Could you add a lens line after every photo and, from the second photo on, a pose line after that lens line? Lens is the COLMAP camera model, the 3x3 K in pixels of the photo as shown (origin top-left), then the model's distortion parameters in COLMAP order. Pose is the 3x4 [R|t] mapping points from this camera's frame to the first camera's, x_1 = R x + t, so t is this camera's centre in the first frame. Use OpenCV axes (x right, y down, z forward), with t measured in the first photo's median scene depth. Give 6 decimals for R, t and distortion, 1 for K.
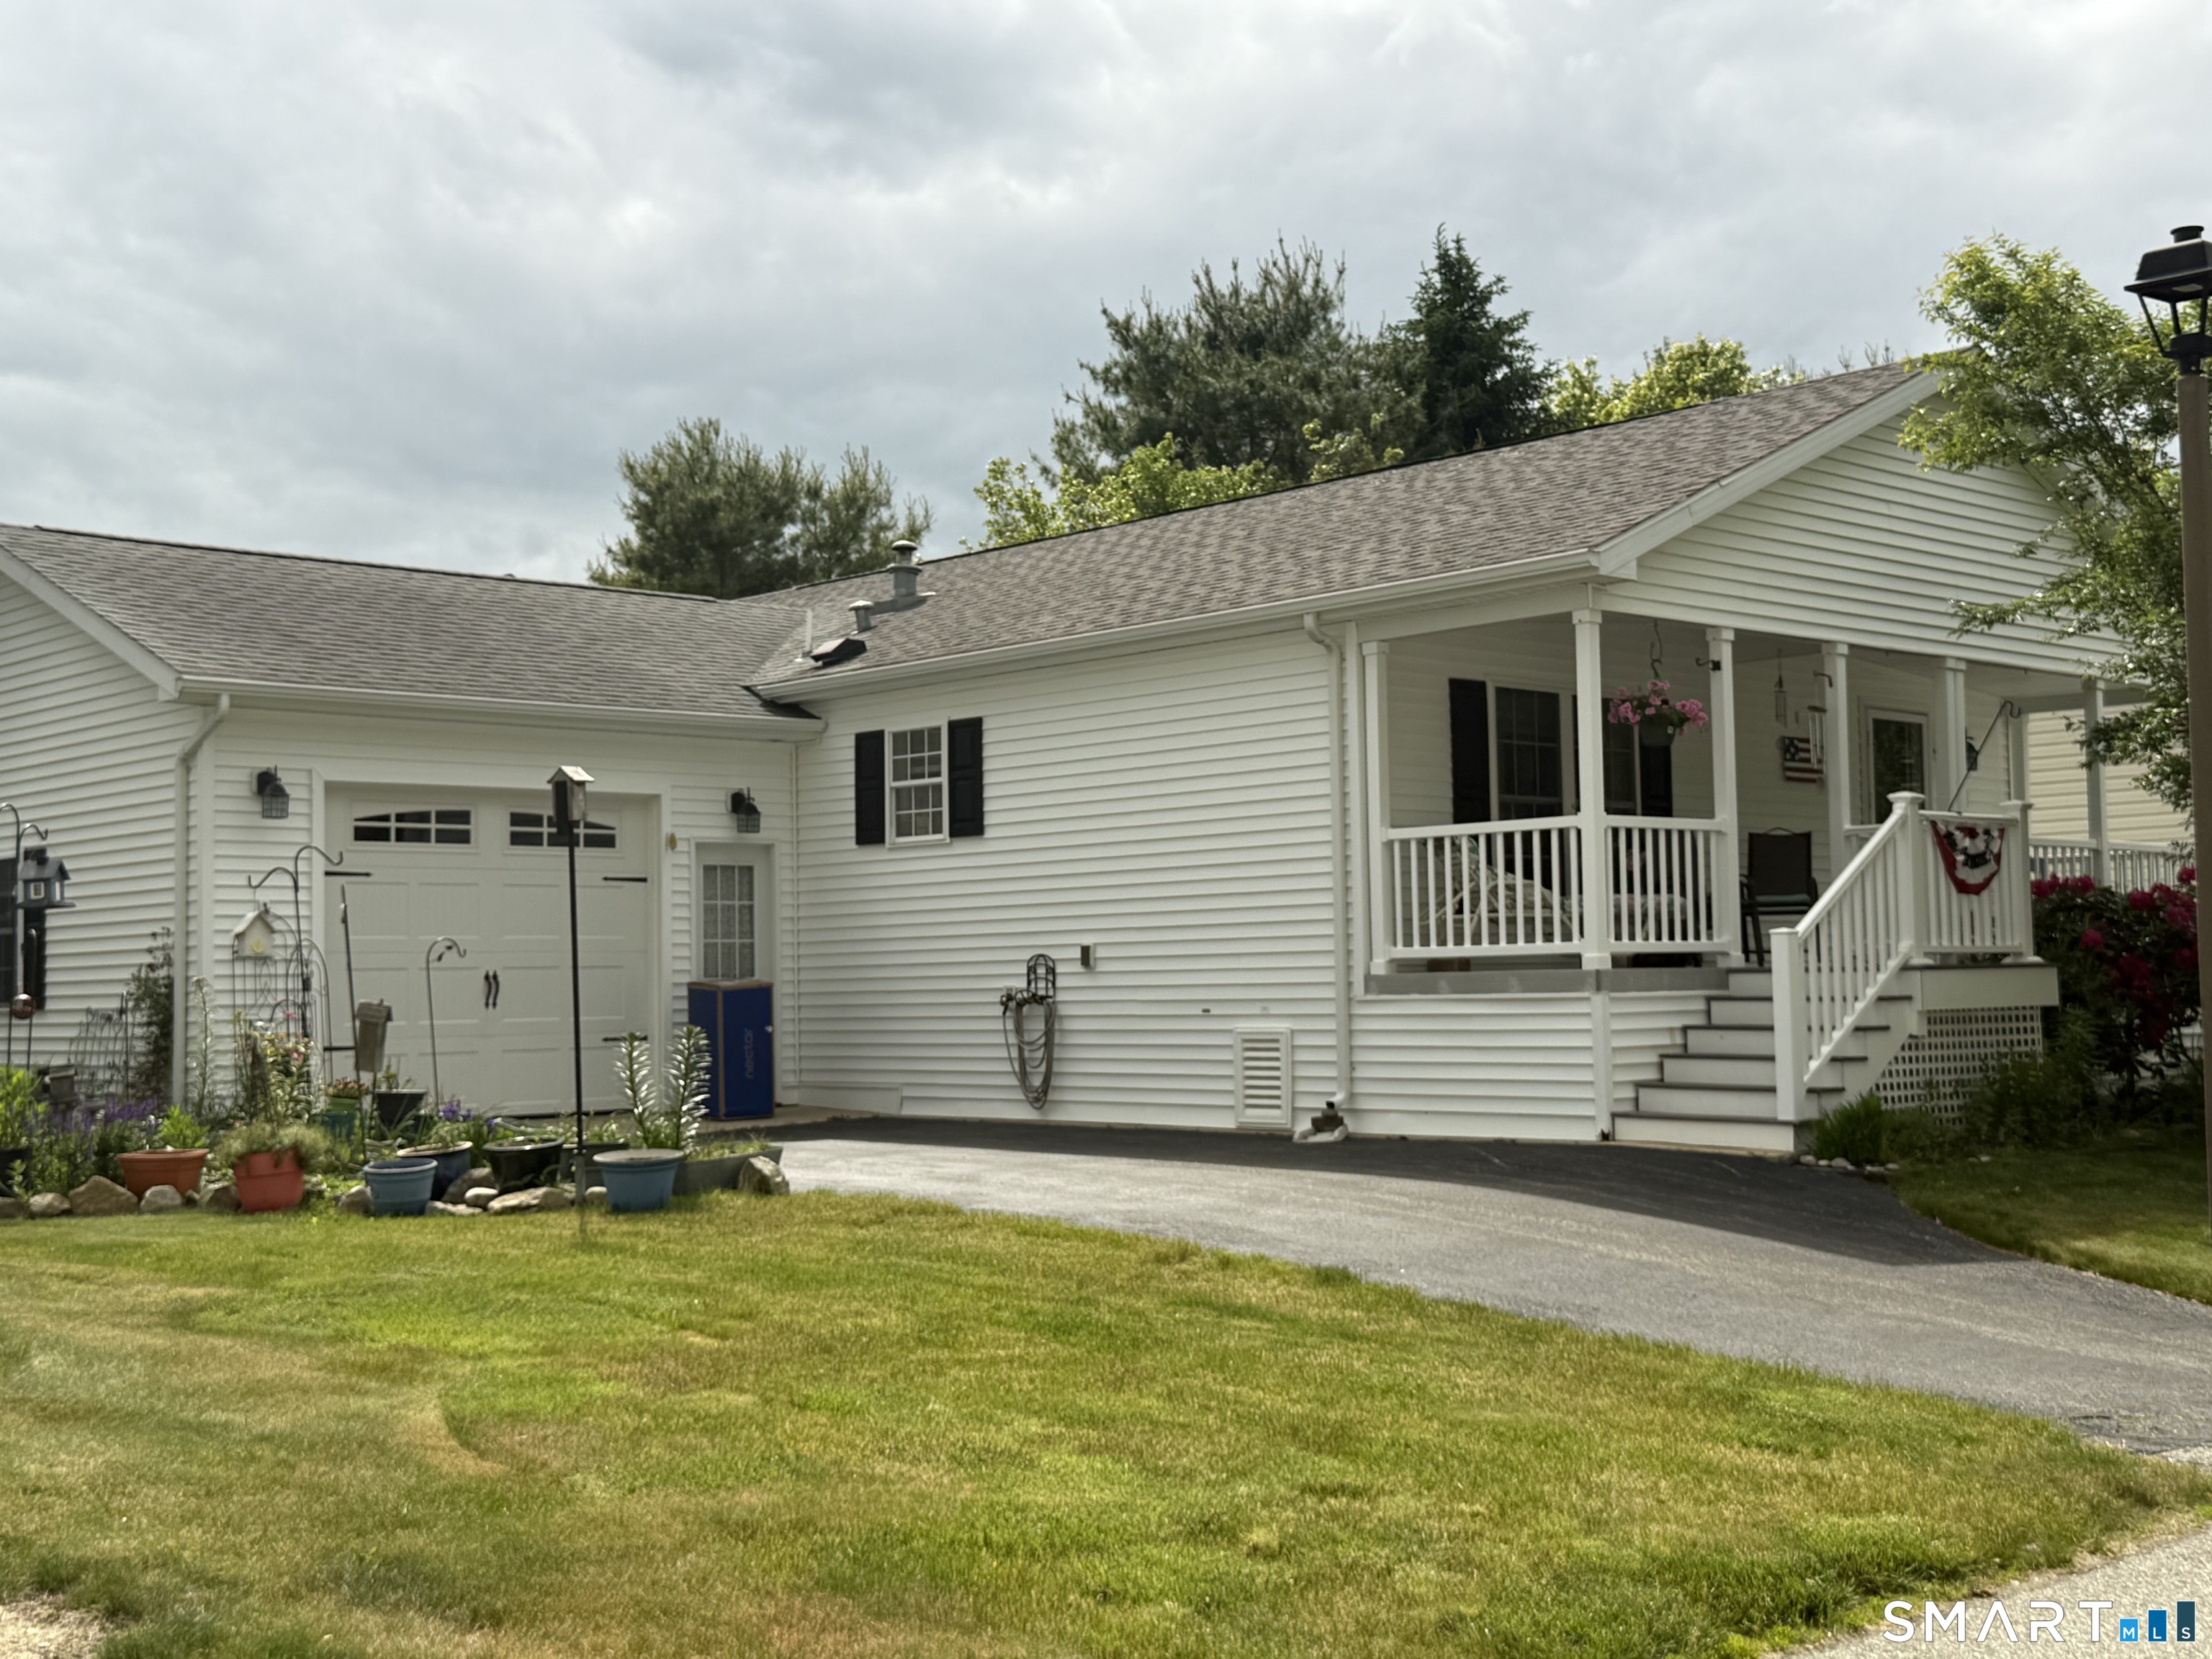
lens RADIAL K [[2619.5, 0, 1113.8], [0, 2619.5, 818.6], [0, 0, 1]] dist [0.123648, 0.000000]
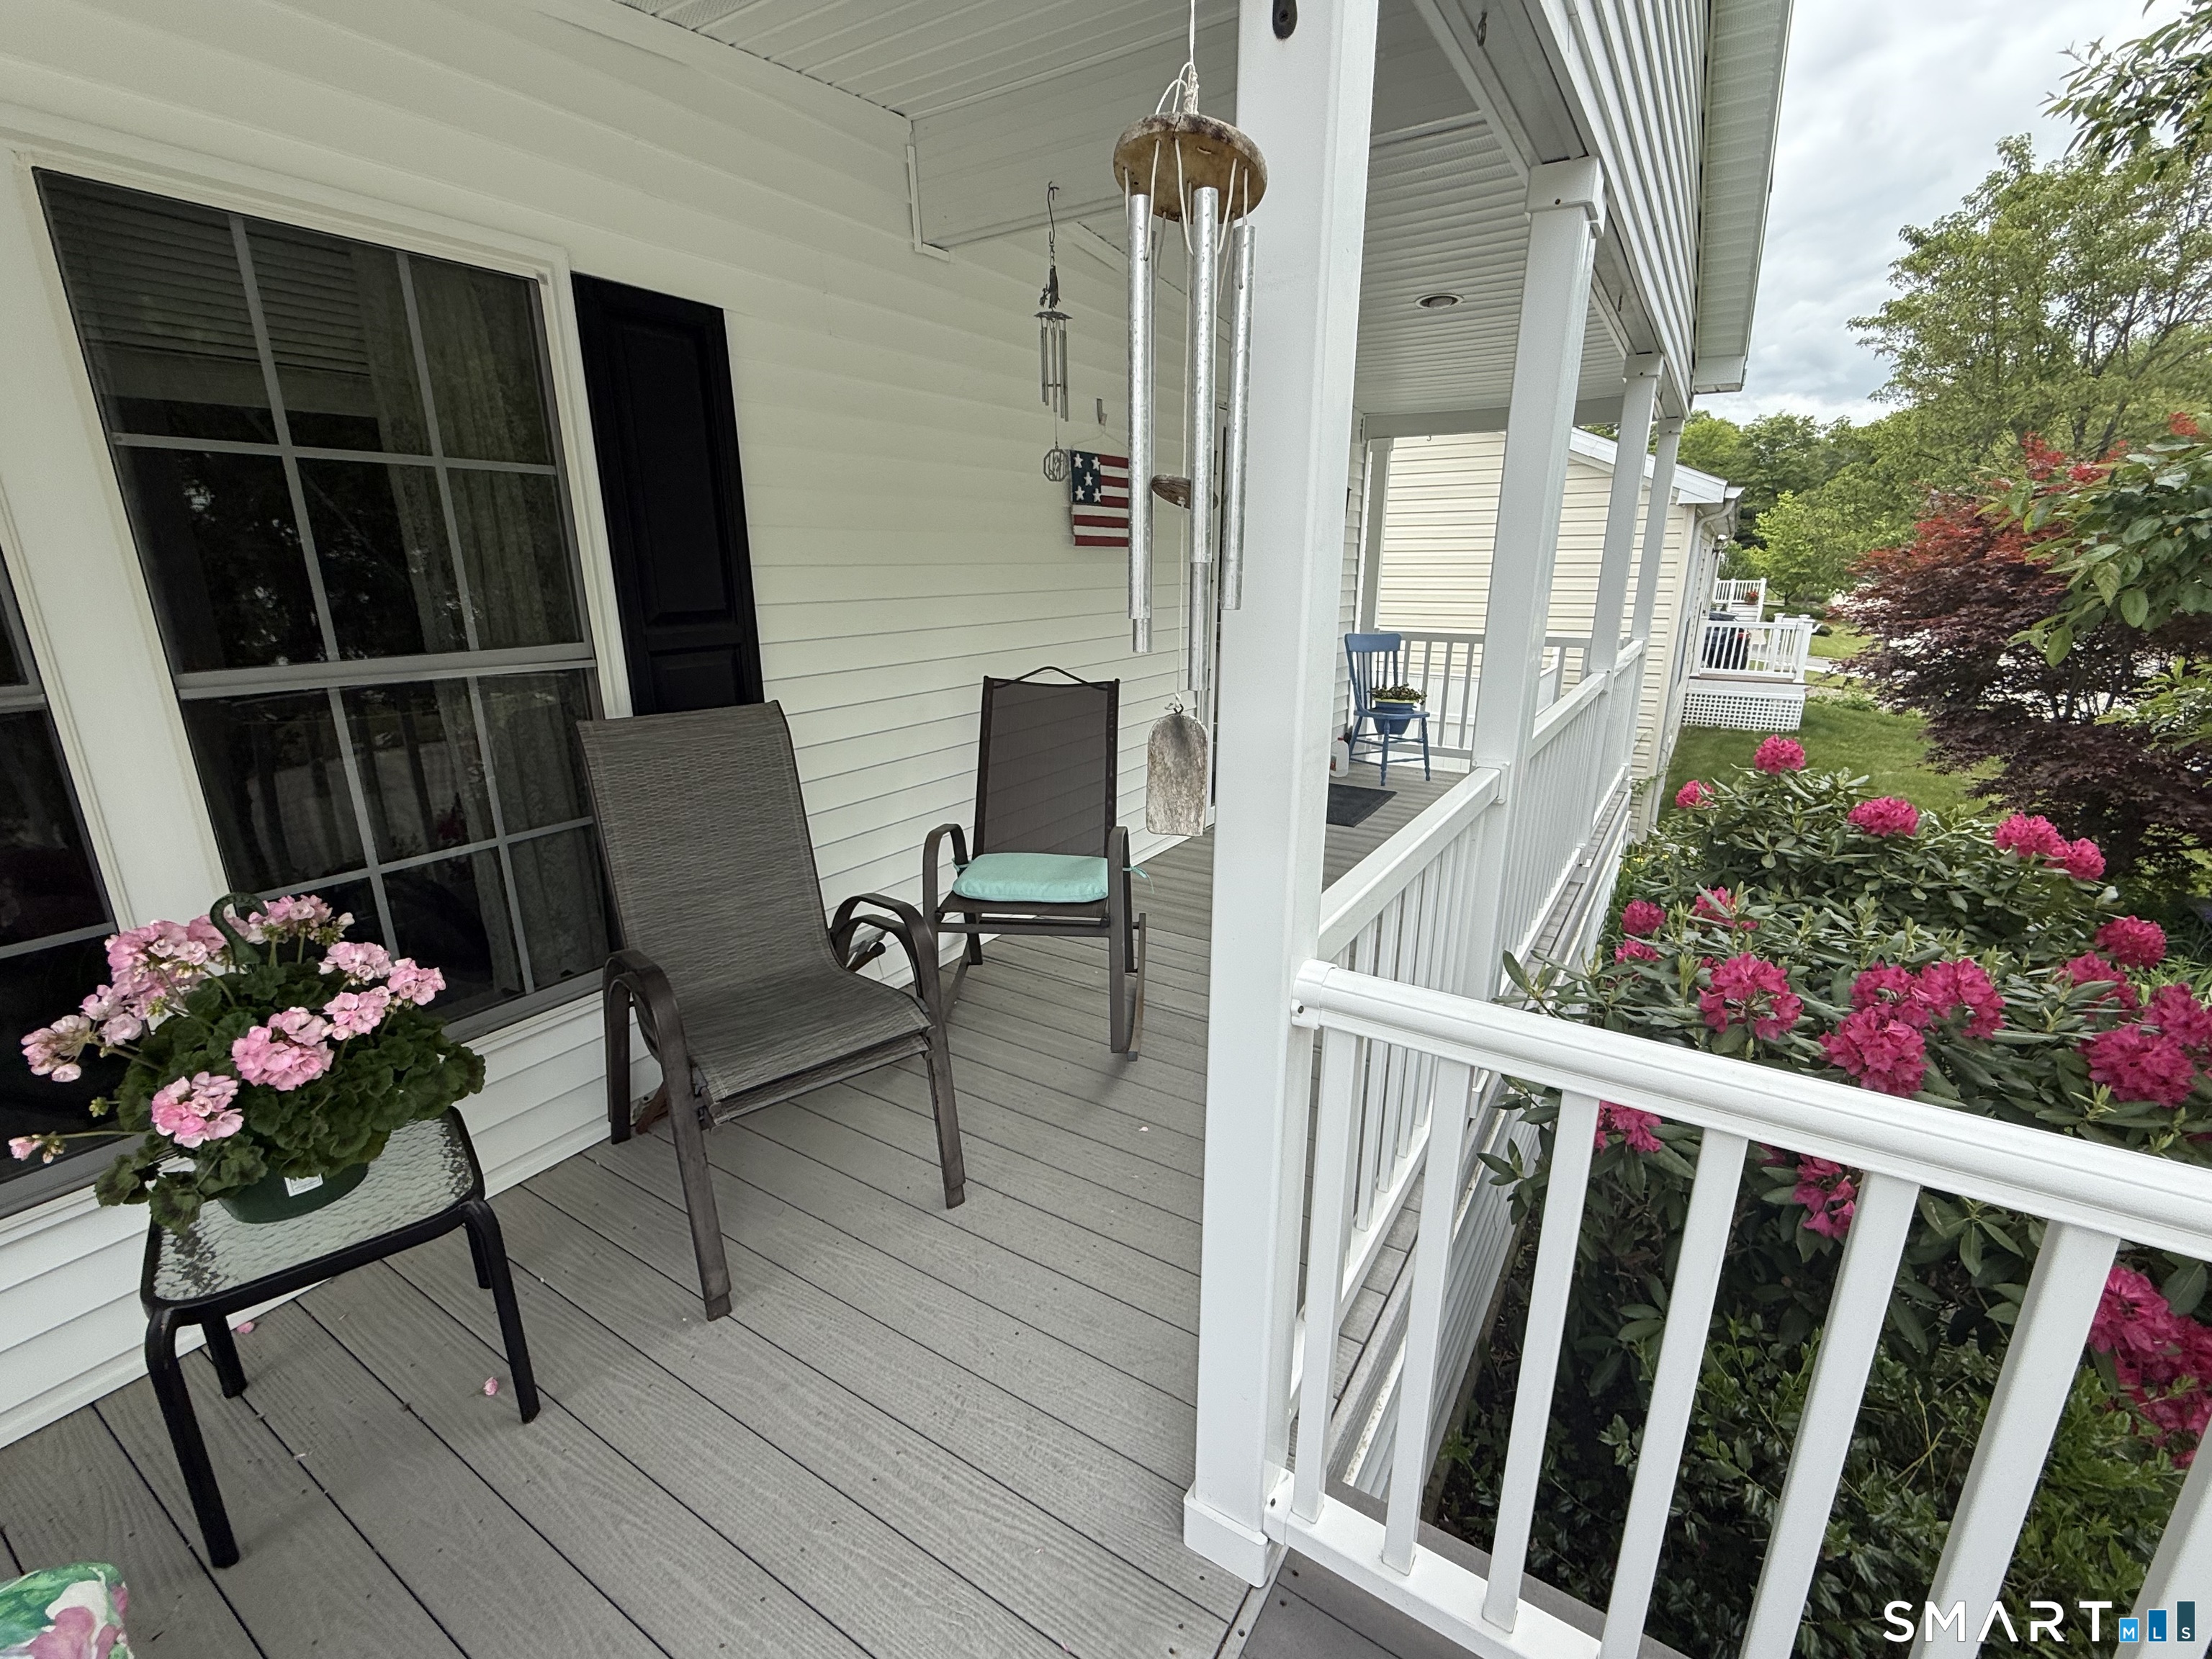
lens RADIAL K [[960.3, 0, 1110.3], [0, 960.3, 833.8], [0, 0, 1]] dist [-0.001717, -0.000100]
pose [[0.968306, -0.052517, 0.244185, 0.259634], [-0.033075, 0.942074, 0.333770, -0.028950], [-0.247569, -0.331268, 0.910479, 0.989364]]
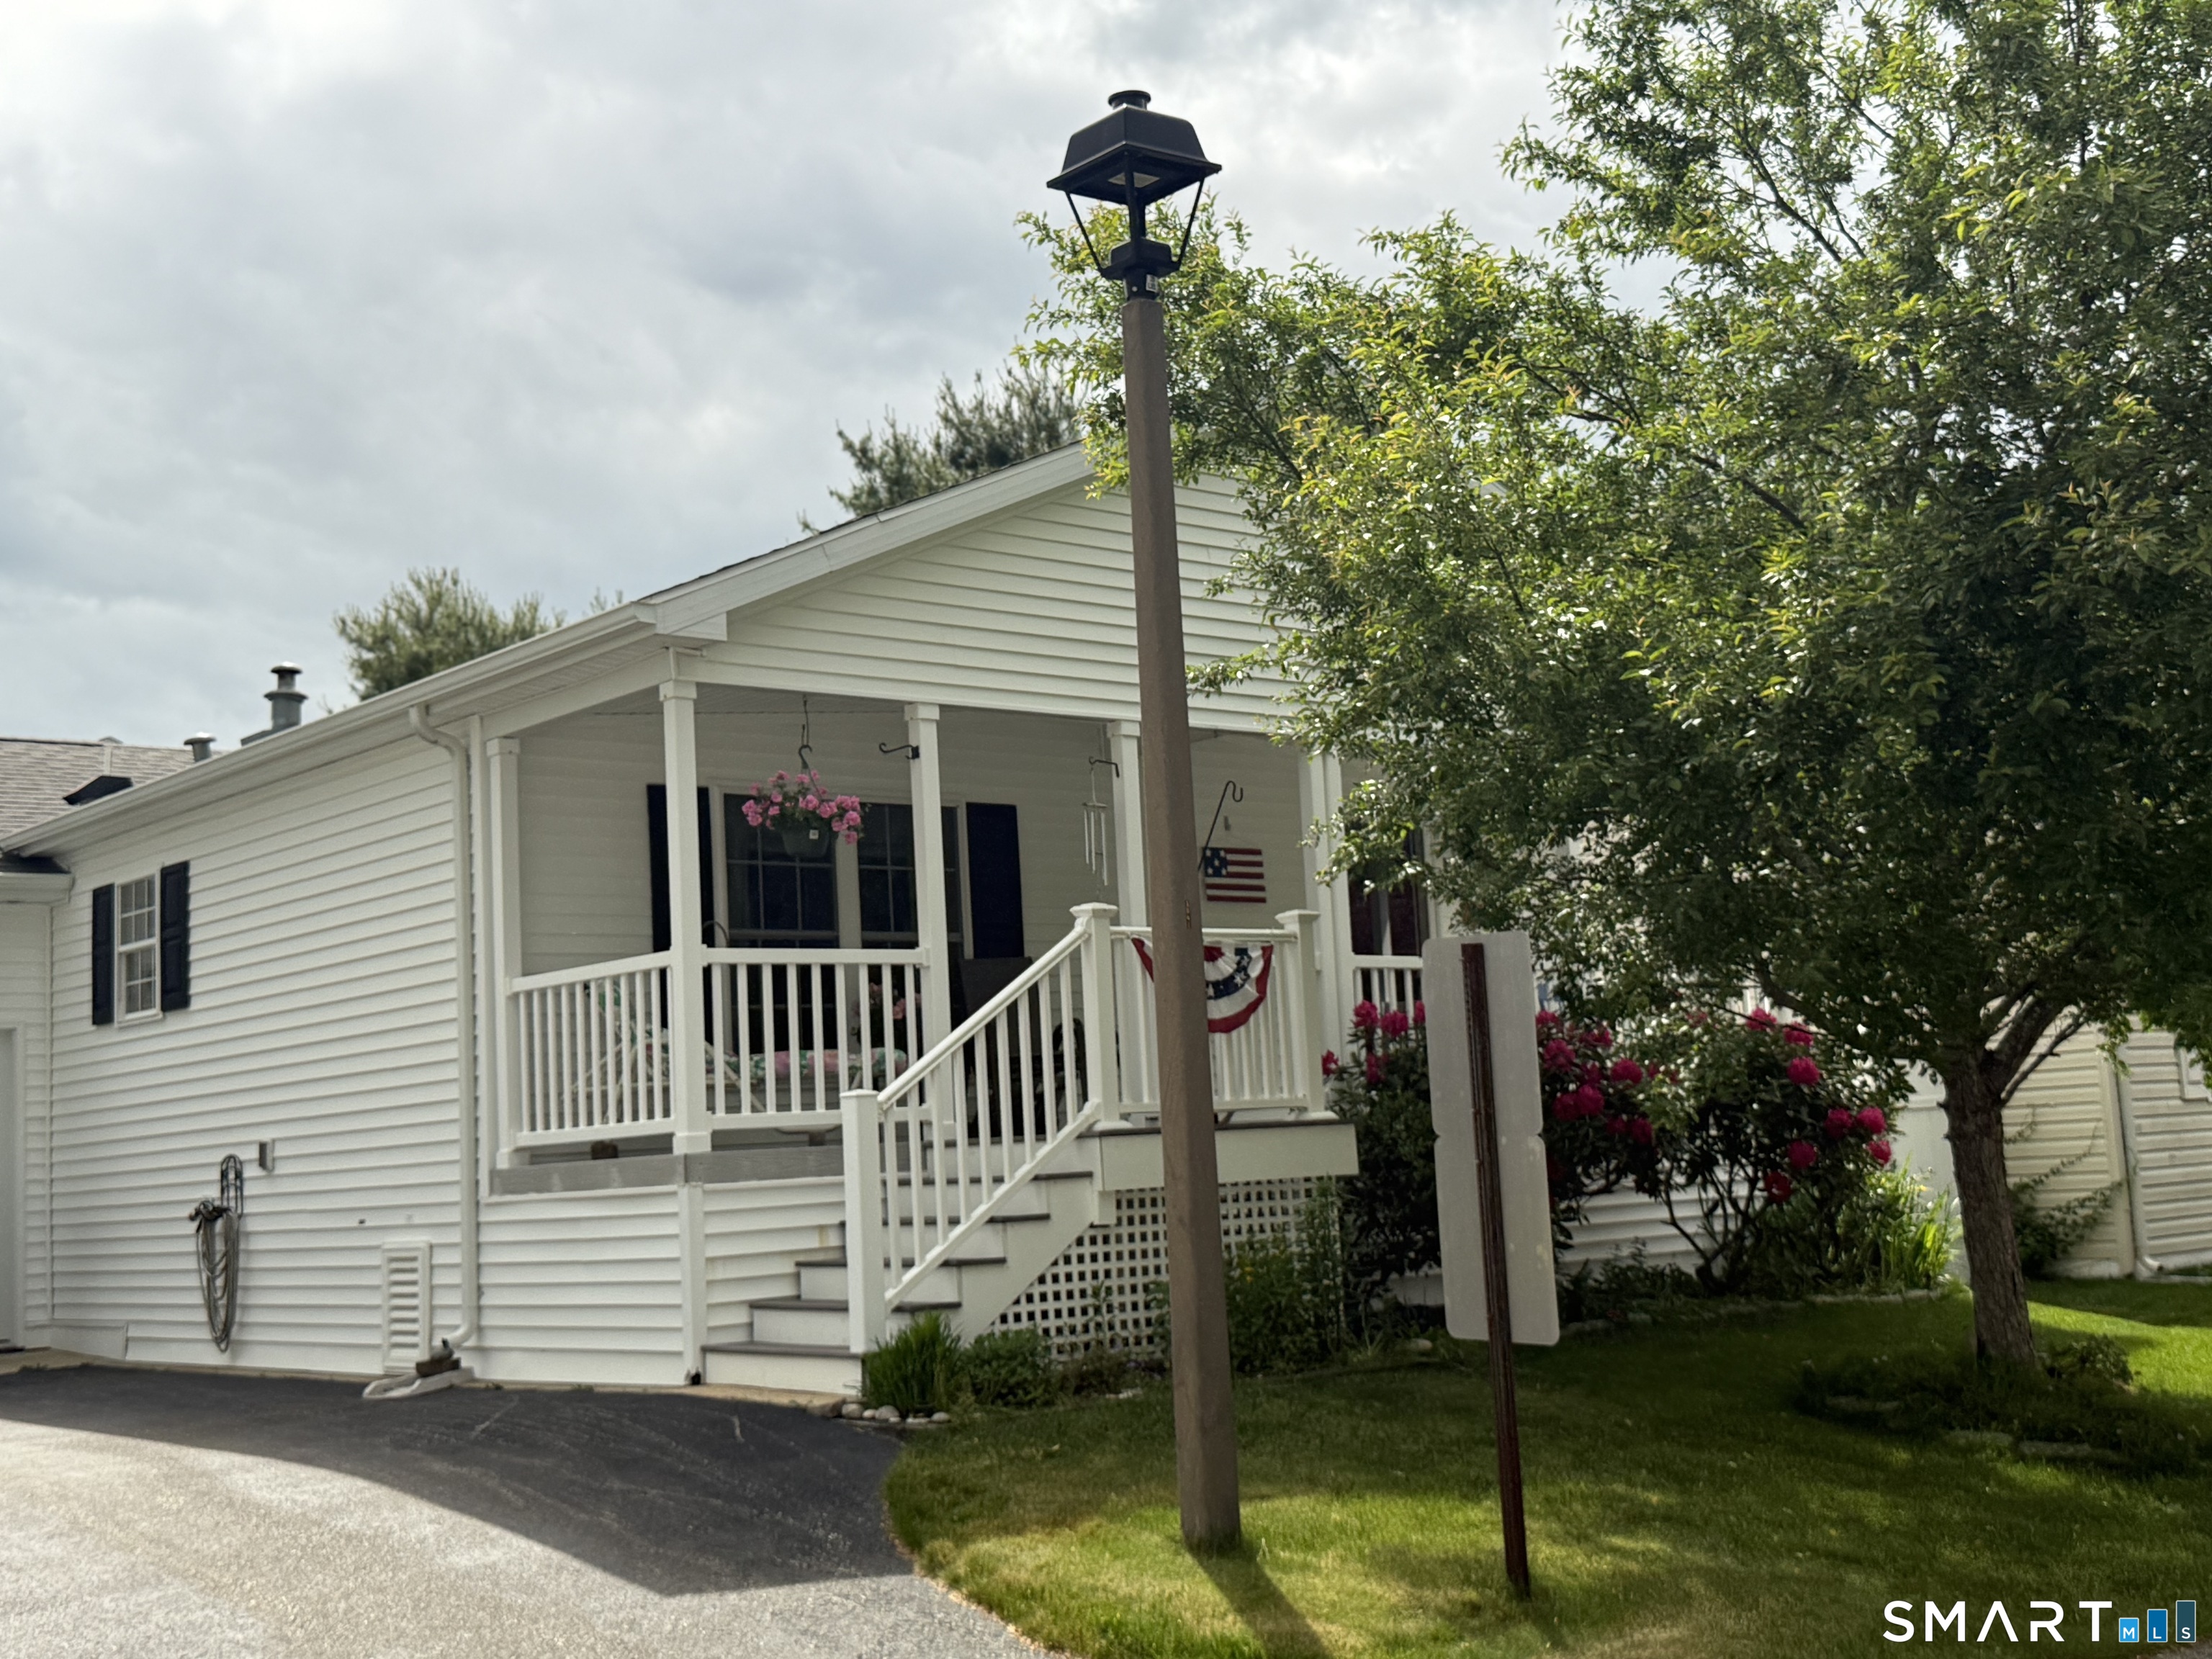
lens RADIAL K [[2619.5, 0, 1099.4], [0, 2619.5, 839.3], [0, 0, 1]] dist [0.123648, 0.000000]
pose [[0.998291, -0.040540, -0.042091, 0.311116], [0.038148, 0.997694, -0.056140, 0.013199], [0.044270, 0.054438, 0.997535, 0.229243]]
